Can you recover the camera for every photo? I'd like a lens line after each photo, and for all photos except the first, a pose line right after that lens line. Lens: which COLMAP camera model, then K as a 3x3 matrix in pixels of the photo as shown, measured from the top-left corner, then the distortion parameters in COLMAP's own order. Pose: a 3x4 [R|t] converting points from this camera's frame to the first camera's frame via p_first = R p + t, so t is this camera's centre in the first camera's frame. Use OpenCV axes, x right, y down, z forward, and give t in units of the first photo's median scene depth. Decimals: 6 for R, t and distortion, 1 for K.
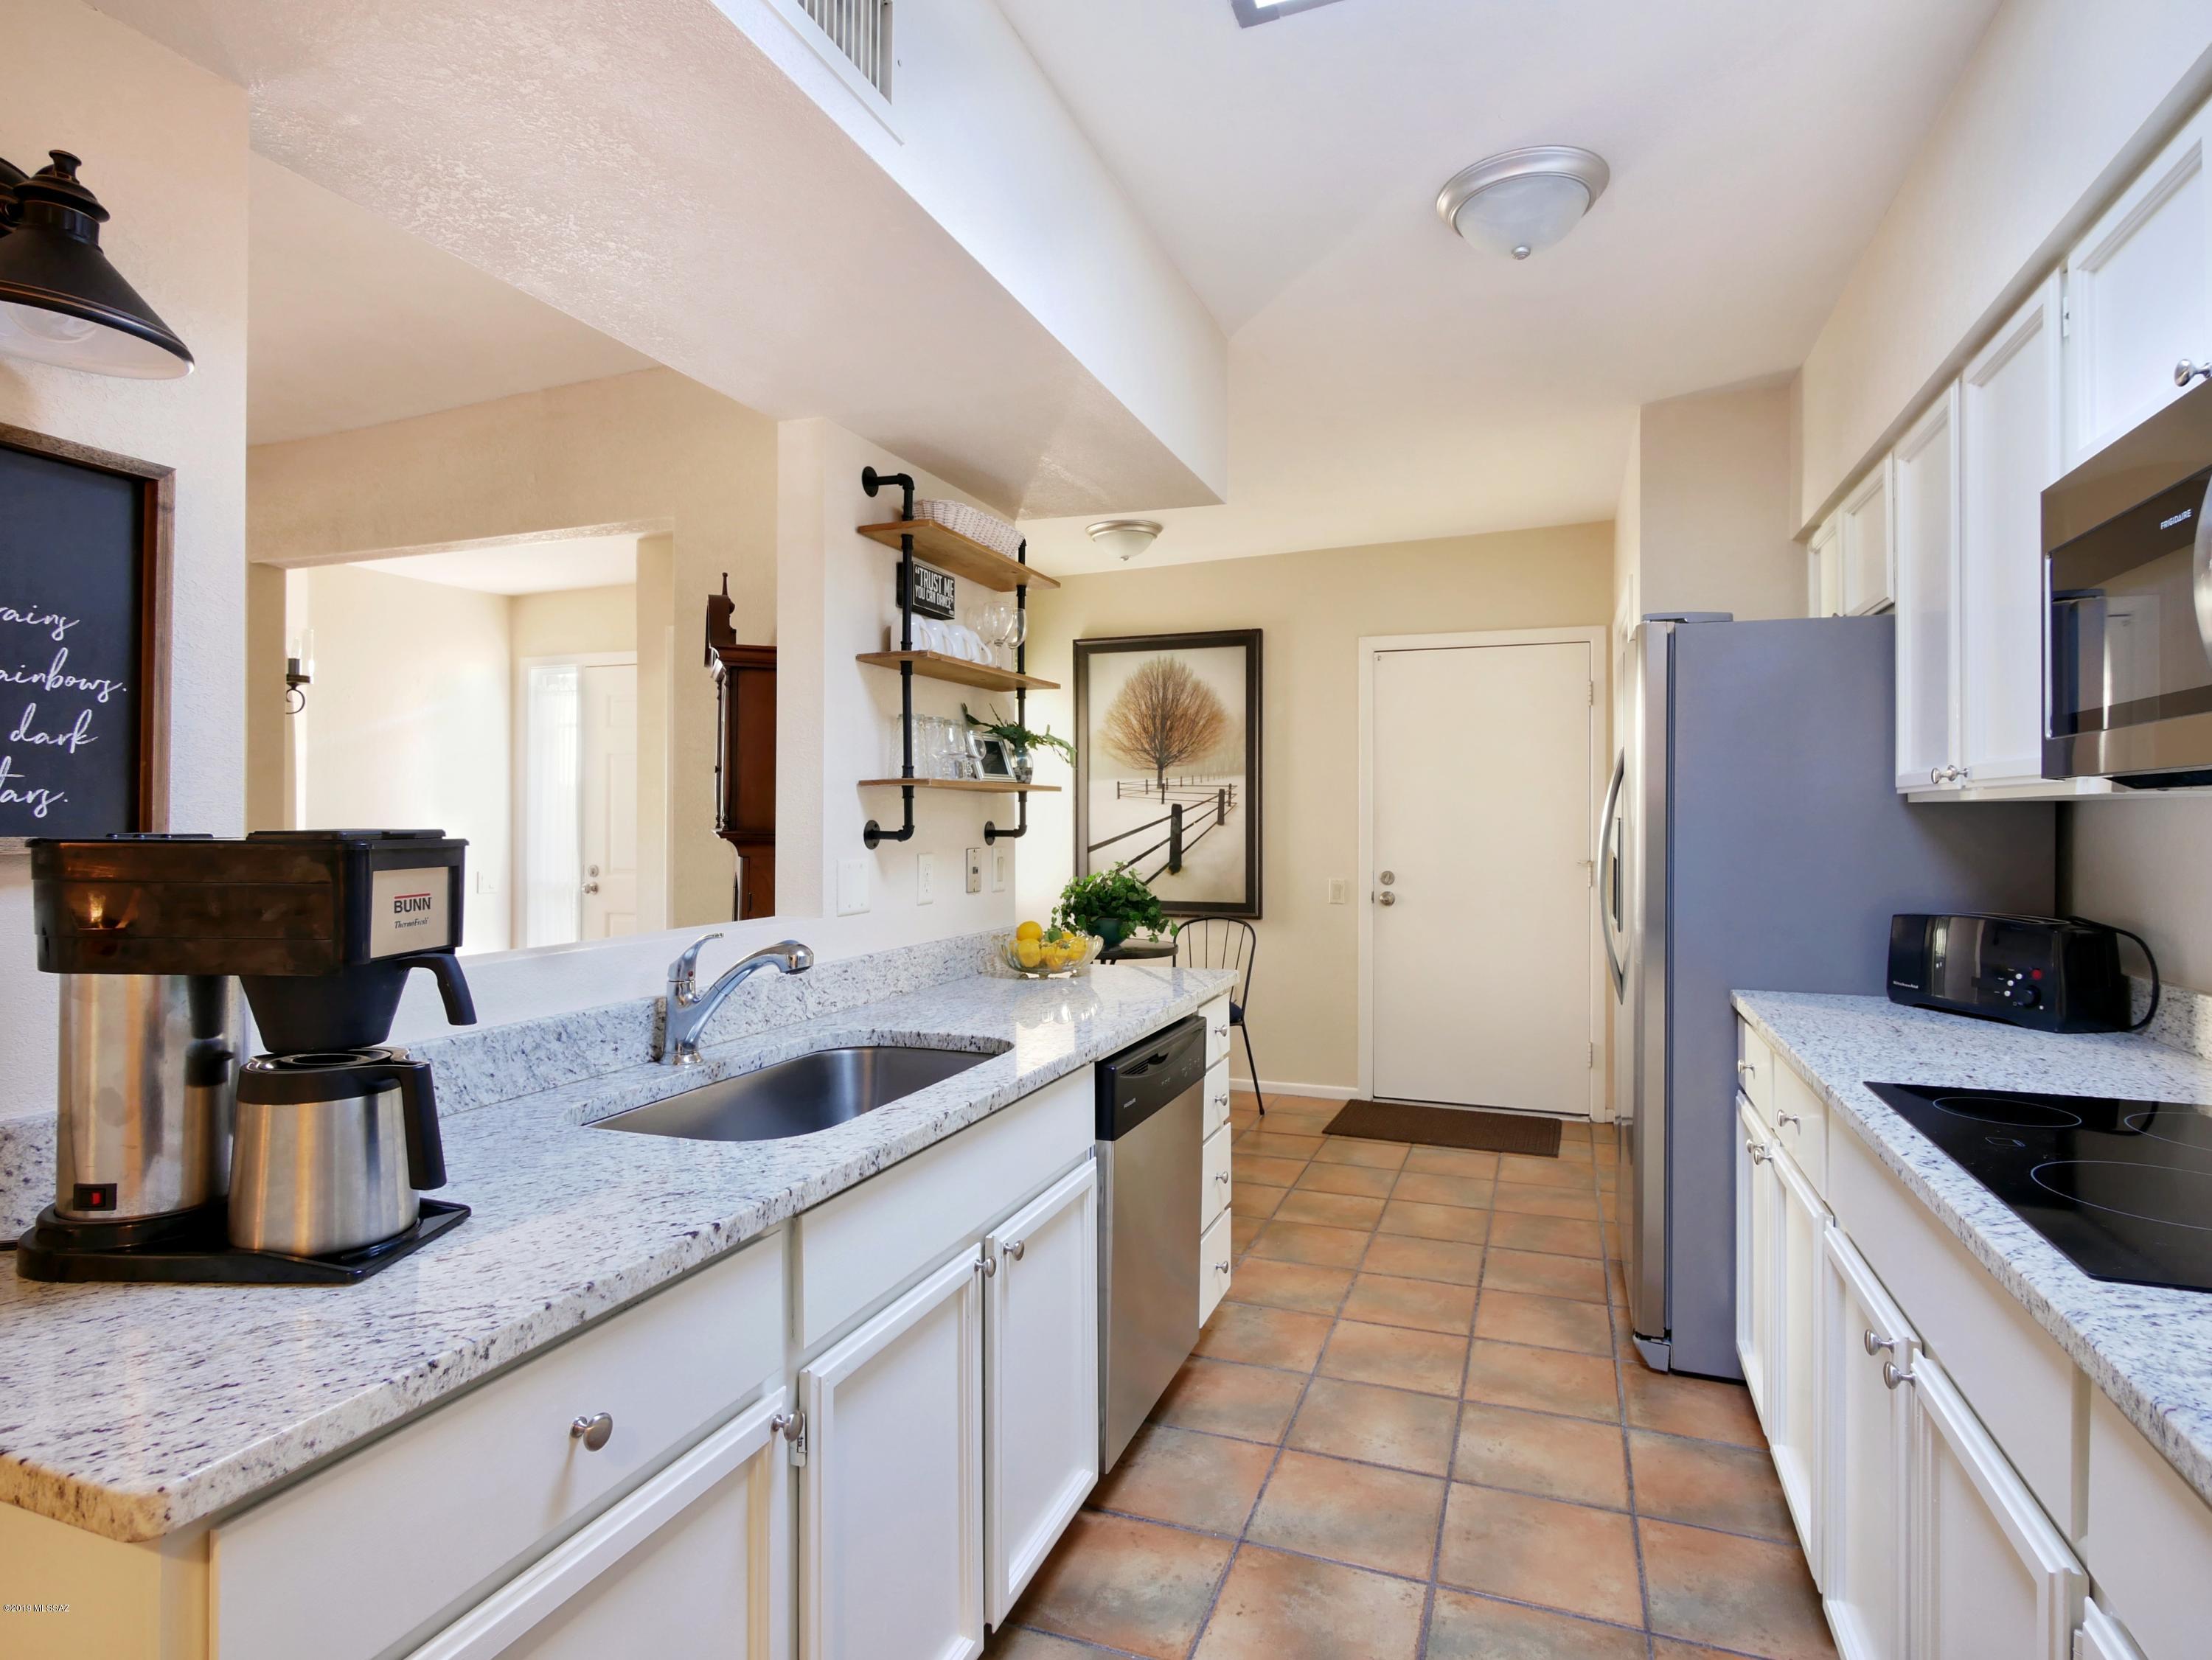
lens RADIAL K [[1149.0, 0, 1099.1], [0, 1149.0, 813.6], [0, 0, 1]] dist [-0.002602, 0.000353]
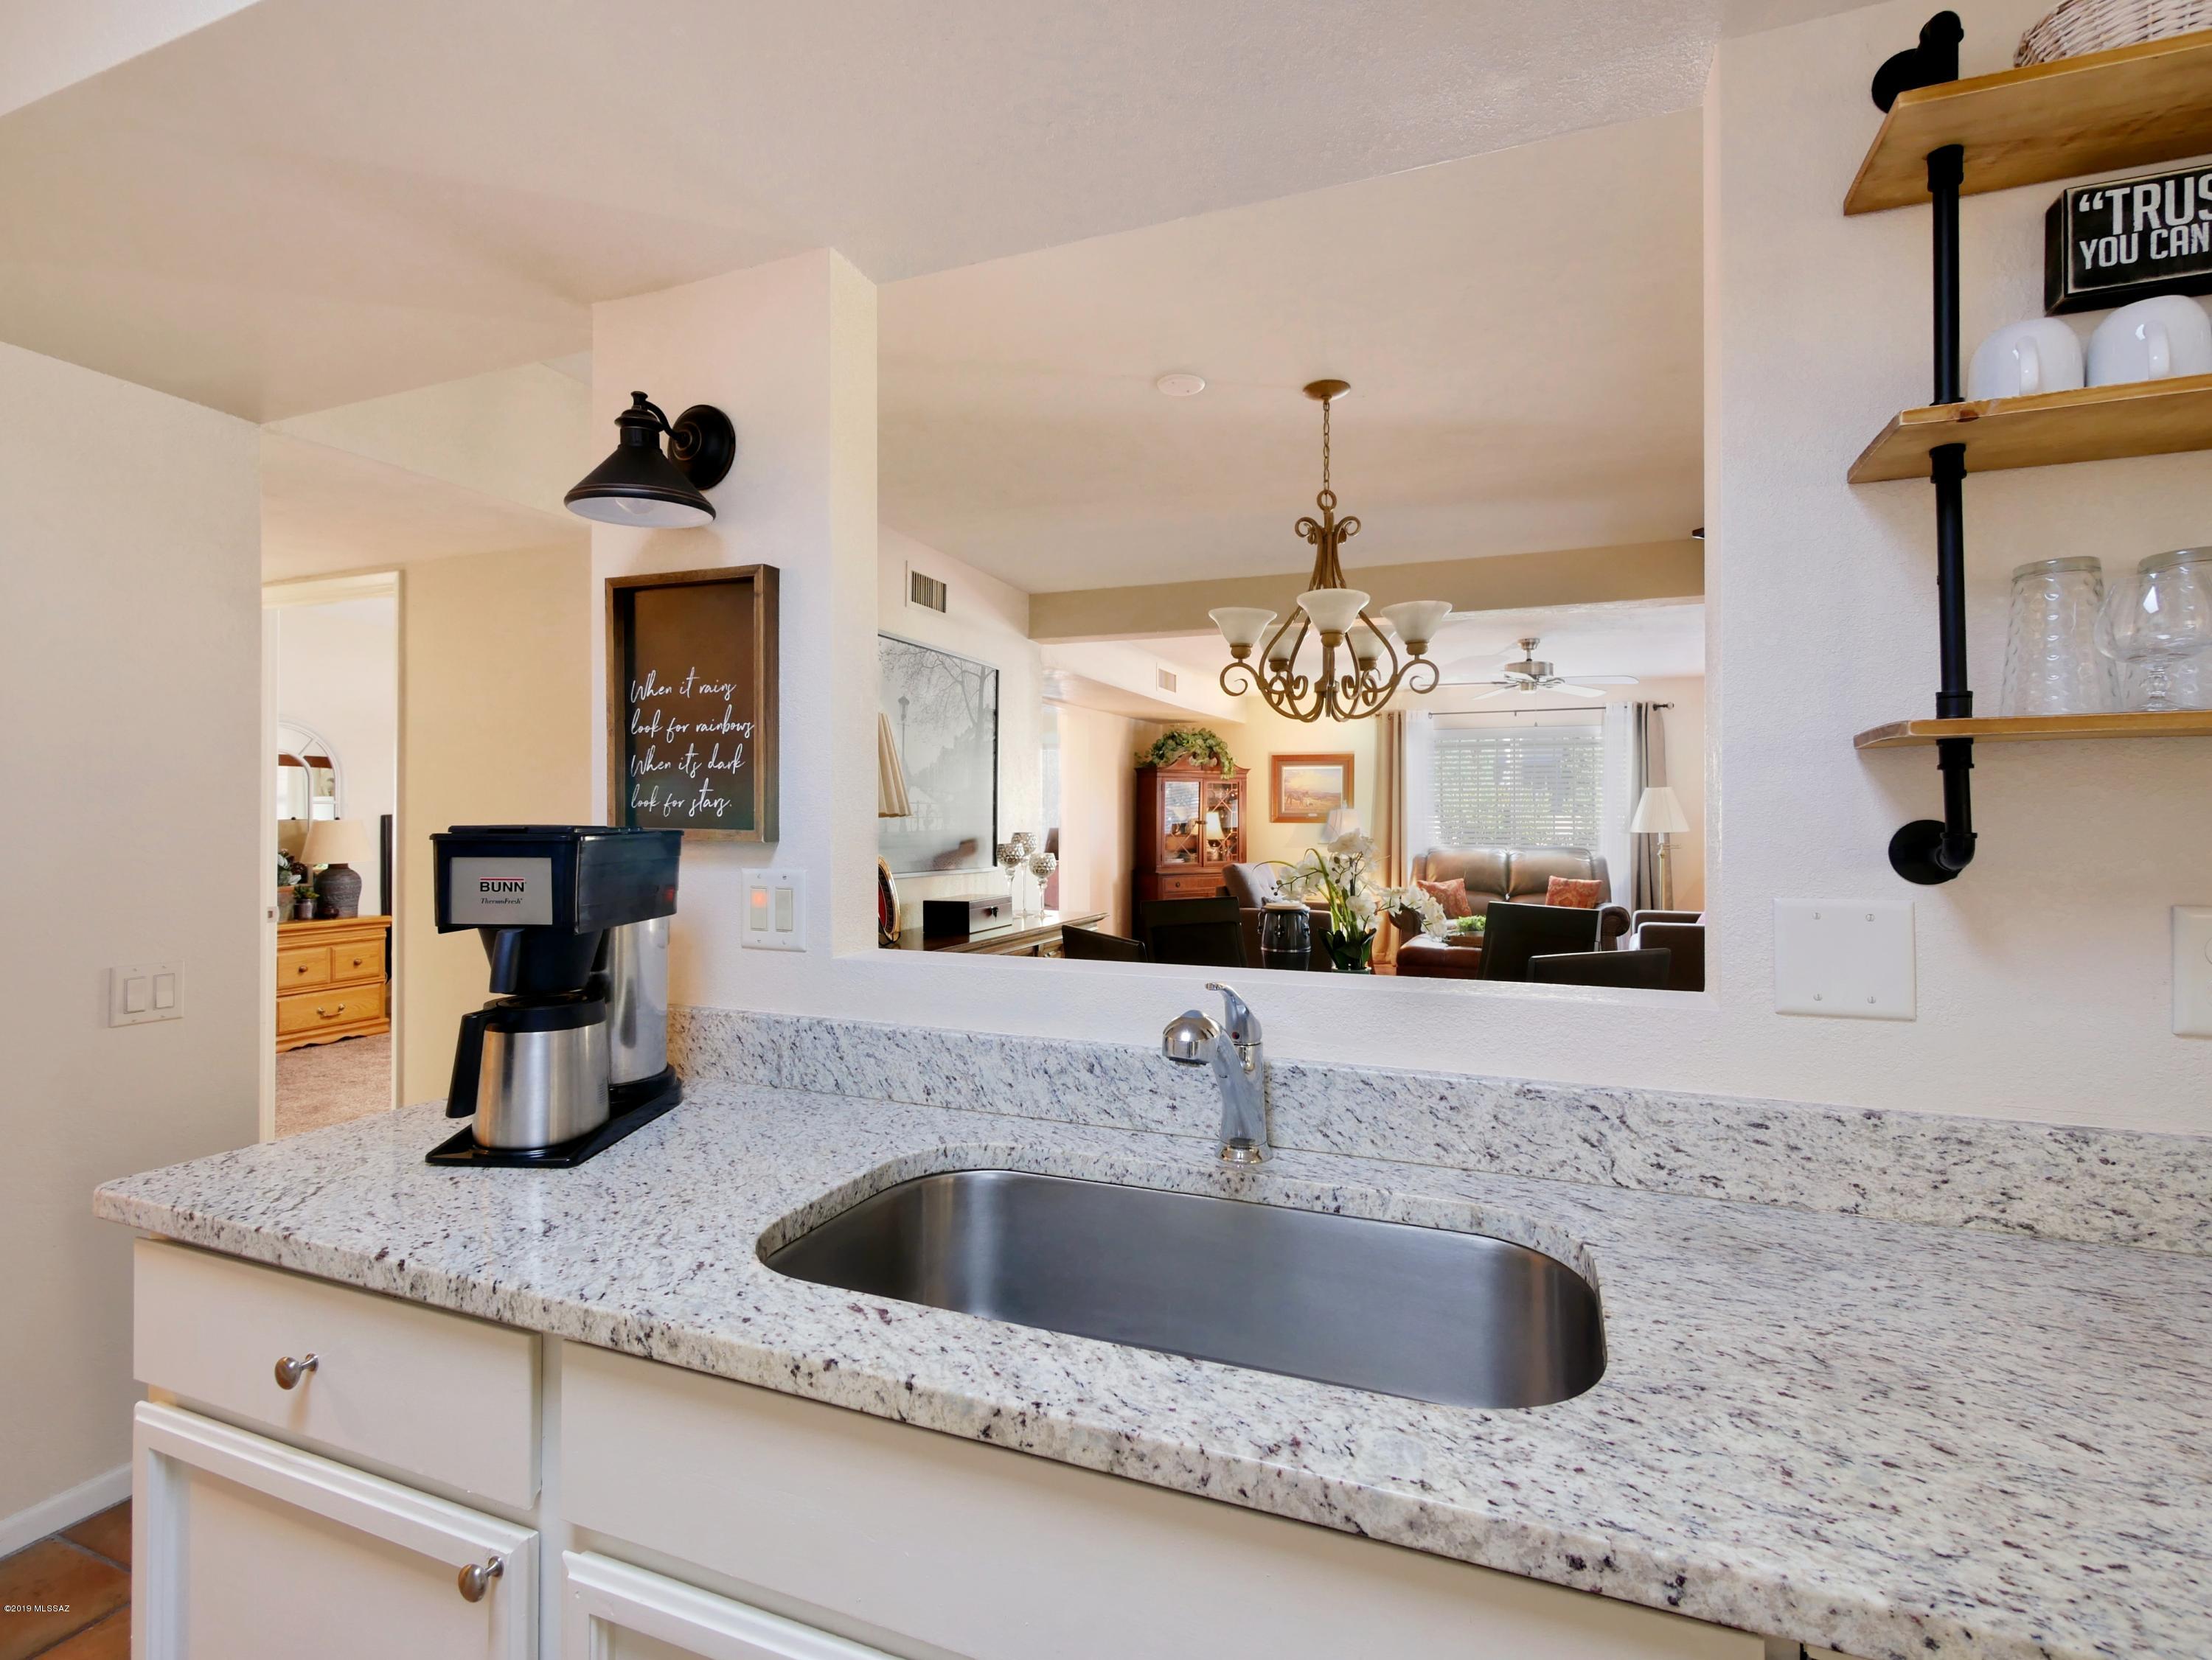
lens RADIAL K [[1057.3, 0, 1145.1], [0, 1057.3, 811.9], [0, 0, 1]] dist [-0.002039, -0.000361]
pose [[0.002902, -0.006868, -0.999972, 0.405503], [0.003937, 0.999969, -0.006857, 0.007357], [0.999988, -0.003917, 0.002929, 1.270433]]
